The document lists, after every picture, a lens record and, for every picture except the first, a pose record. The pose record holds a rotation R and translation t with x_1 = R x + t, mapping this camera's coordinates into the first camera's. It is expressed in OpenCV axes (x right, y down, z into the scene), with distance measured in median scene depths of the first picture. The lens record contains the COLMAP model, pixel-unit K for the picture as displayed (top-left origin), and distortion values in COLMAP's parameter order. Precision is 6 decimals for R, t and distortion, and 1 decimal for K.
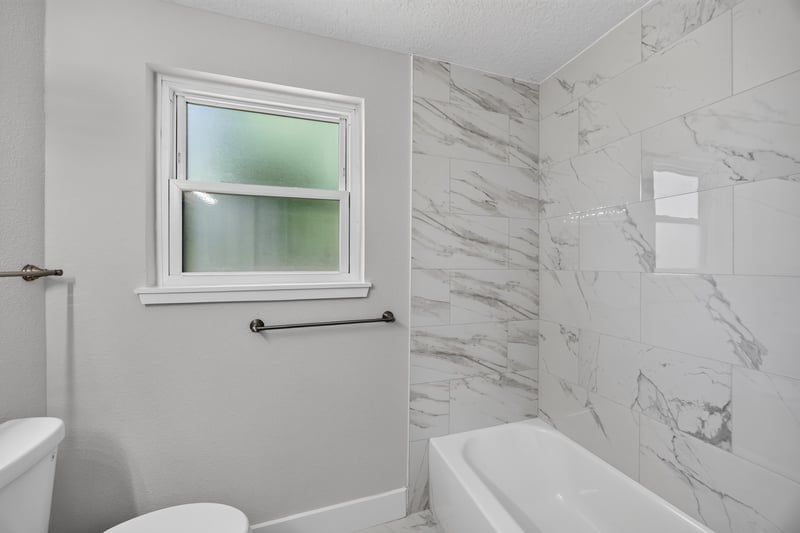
lens RADIAL K [[313.0, 0, 399.8], [0, 313.0, 262.9], [0, 0, 1]] dist [-0.013993, 0.000991]
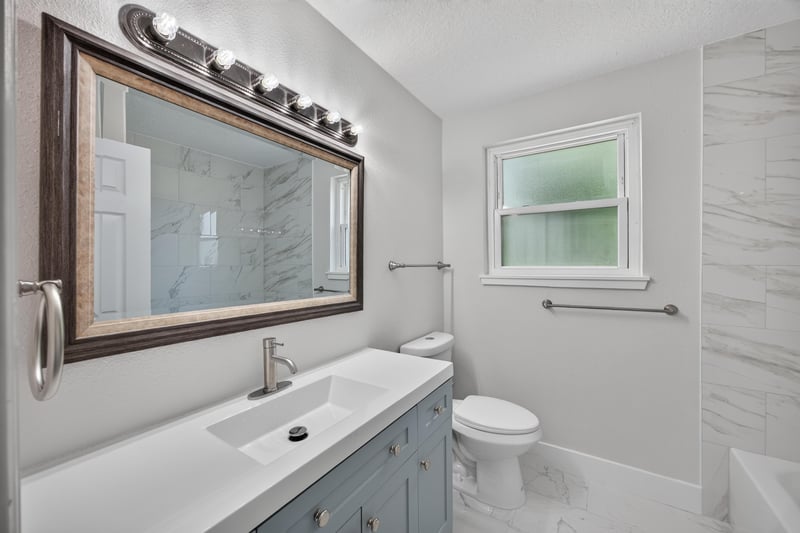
lens RADIAL K [[313.0, 0, 399.4], [0, 313.0, 262.6], [0, 0, 1]] dist [-0.013993, 0.000991]
pose [[0.616077, -0.002023, -0.787684, 0.216877], [0.007218, 0.999969, 0.003077, 0.002004], [0.787653, -0.007581, 0.616072, -0.357364]]
